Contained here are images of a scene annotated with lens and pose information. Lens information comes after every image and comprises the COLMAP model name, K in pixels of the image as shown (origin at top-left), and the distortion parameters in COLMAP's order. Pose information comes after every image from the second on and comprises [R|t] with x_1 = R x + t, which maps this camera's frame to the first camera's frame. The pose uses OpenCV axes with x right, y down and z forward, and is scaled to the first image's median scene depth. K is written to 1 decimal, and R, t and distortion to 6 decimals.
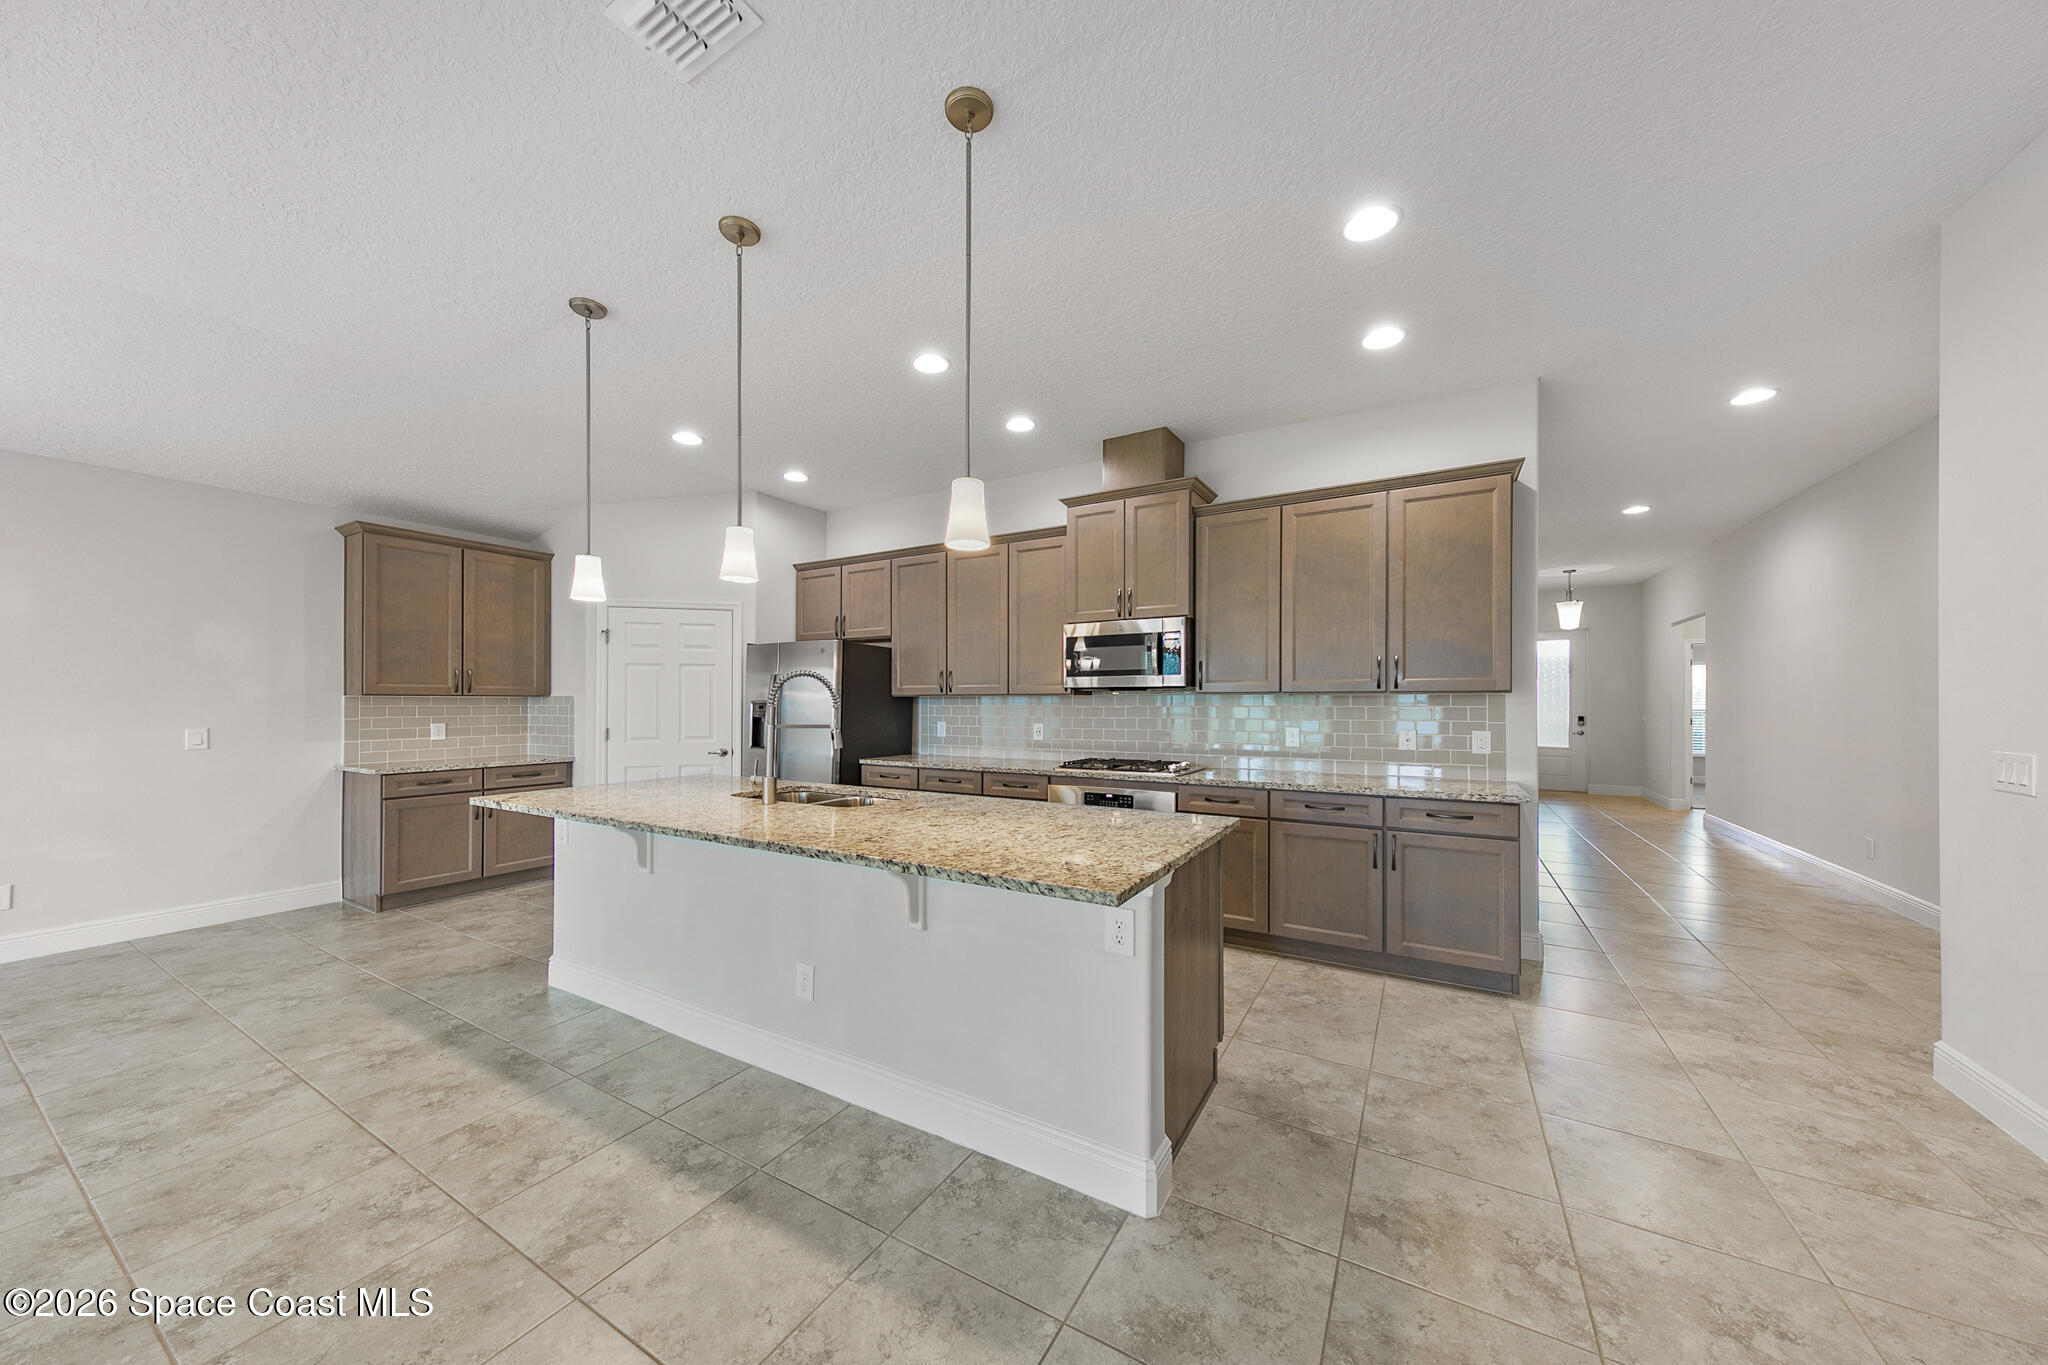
lens RADIAL K [[689.9, 0, 1030.1], [0, 689.9, 699.1], [0, 0, 1]] dist [0.006649, -0.000287]
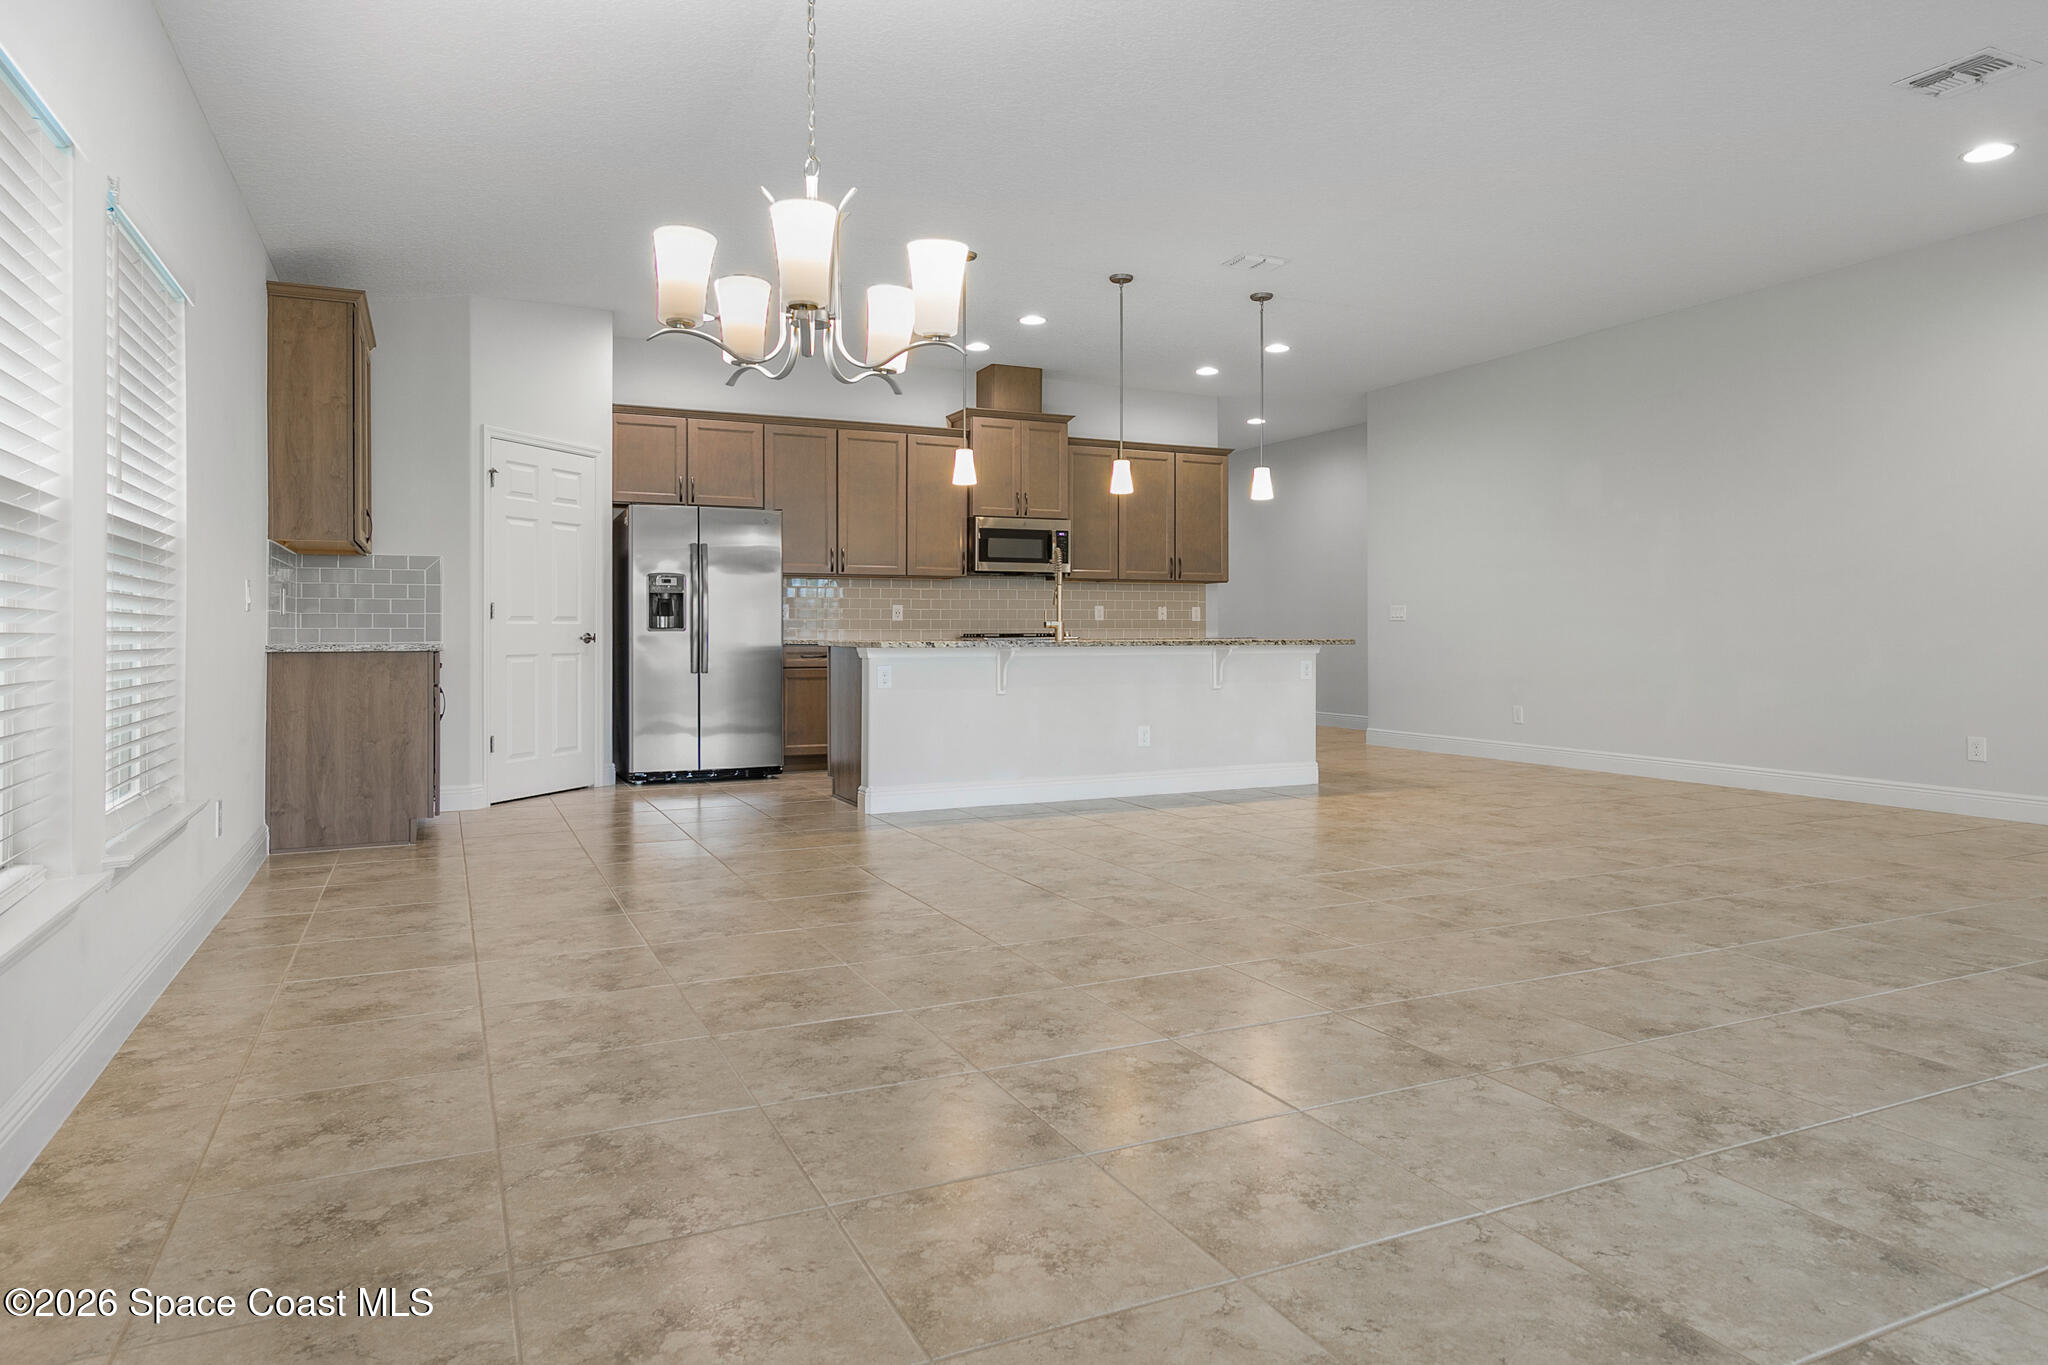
lens RADIAL K [[1233.6, 0, 1022.1], [0, 1233.6, 629.3], [0, 0, 1]] dist [0.011472, -0.000547]
pose [[0.570379, 0.001255, 0.821380, -1.912521], [-0.000191, 0.999999, -0.001396, 0.100827], [-0.821381, 0.000639, 0.570379, -0.301386]]
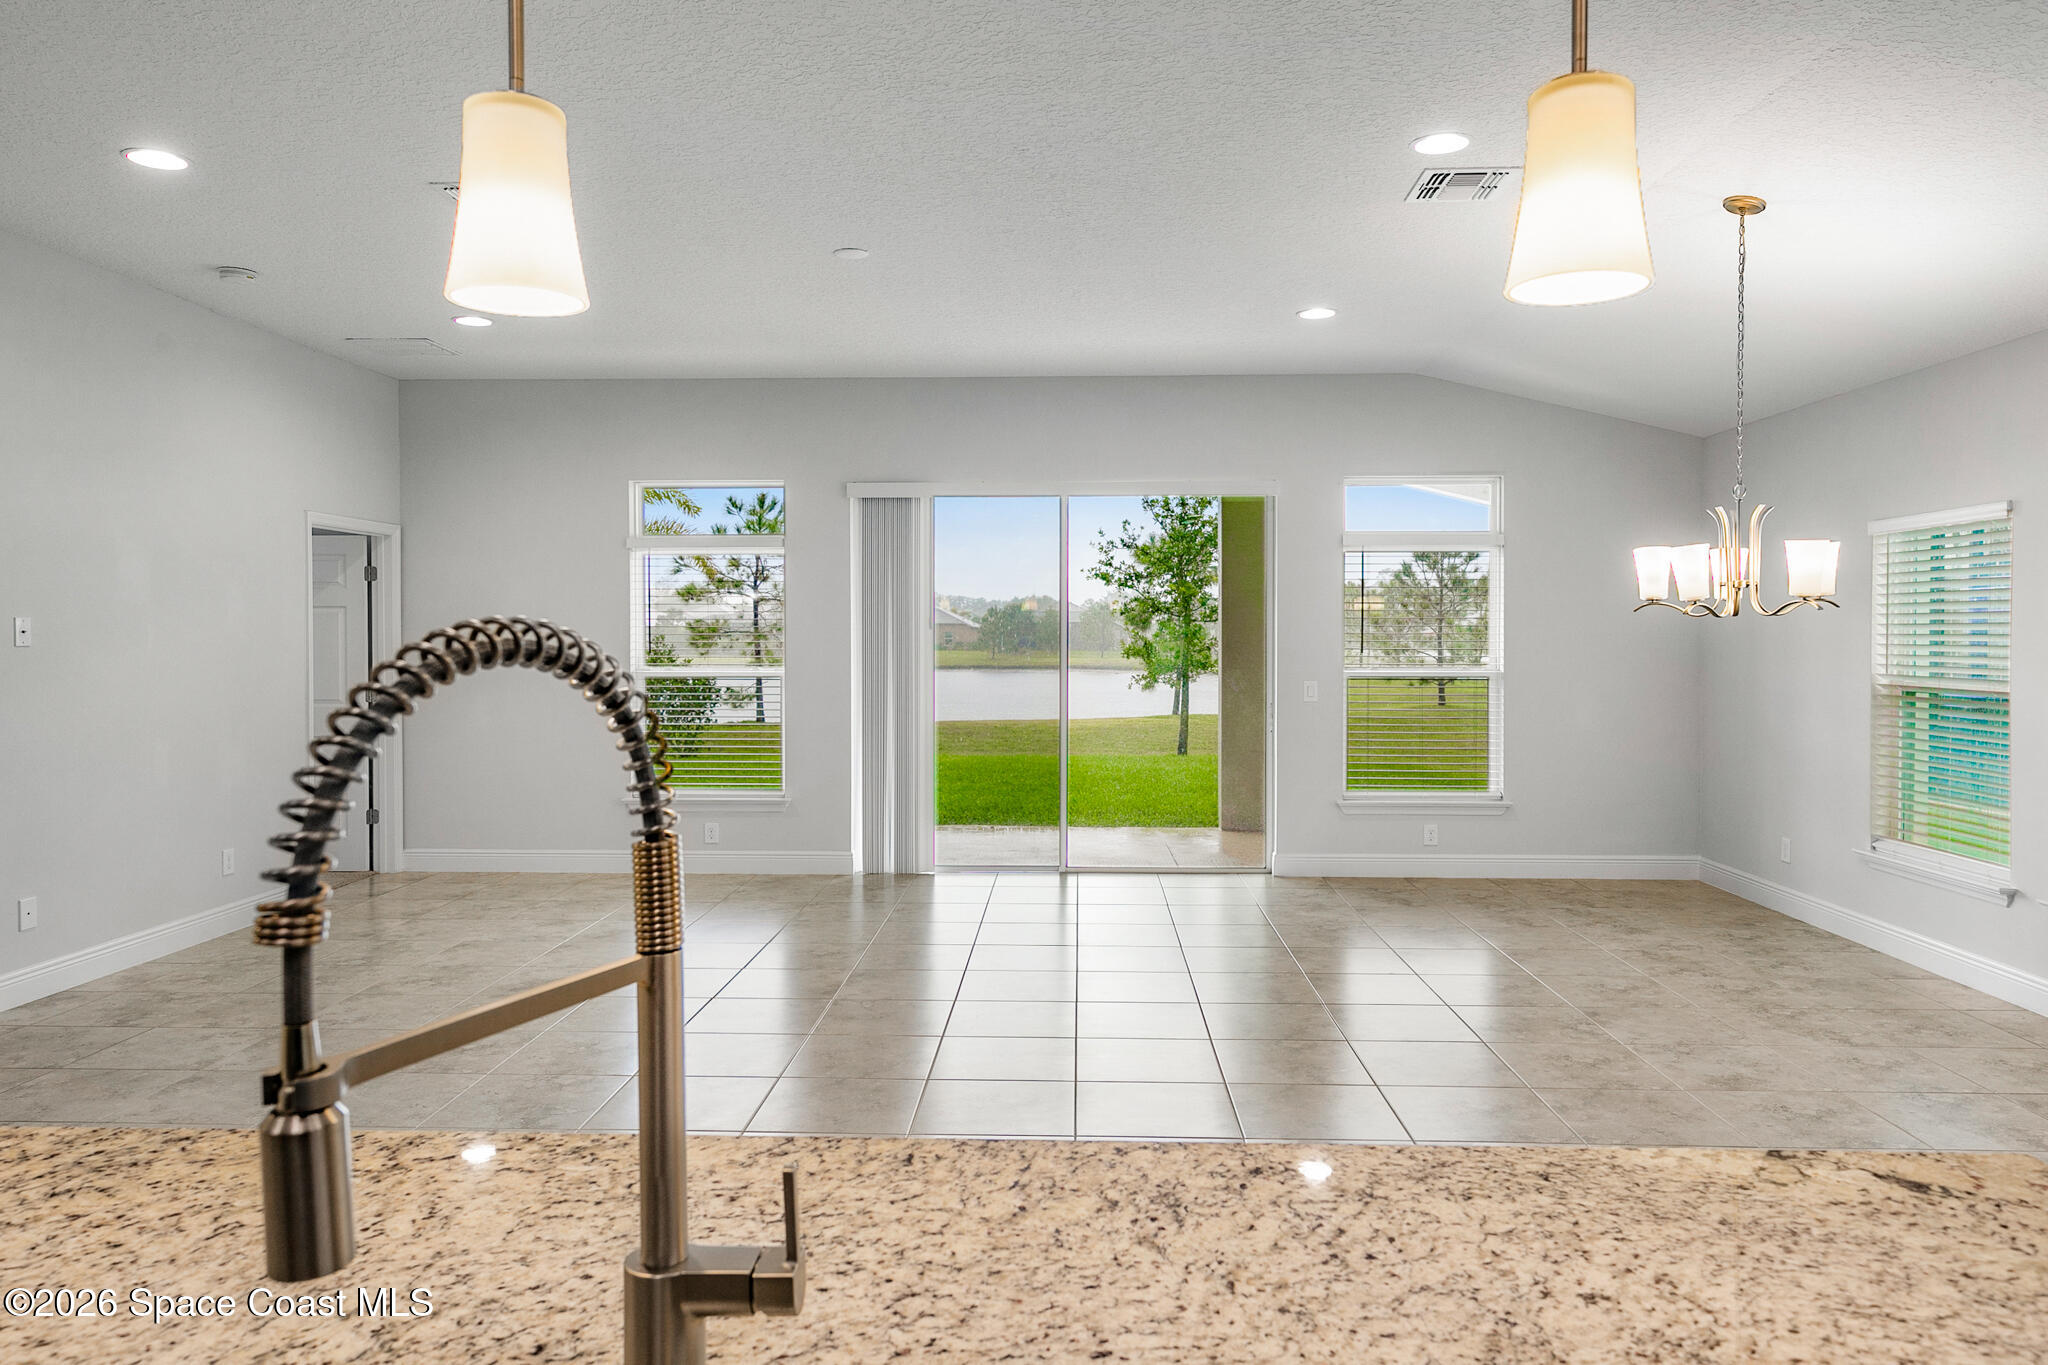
lens RADIAL K [[1361.6, 0, 1038.1], [0, 1361.6, 666.5], [0, 0, 1]] dist [0.018985, 0.005836]
pose [[-0.884118, 0.010193, -0.467153, -0.232247], [0.001148, 0.999806, 0.019642, -0.030525], [0.467263, 0.016829, -0.883958, 1.019264]]
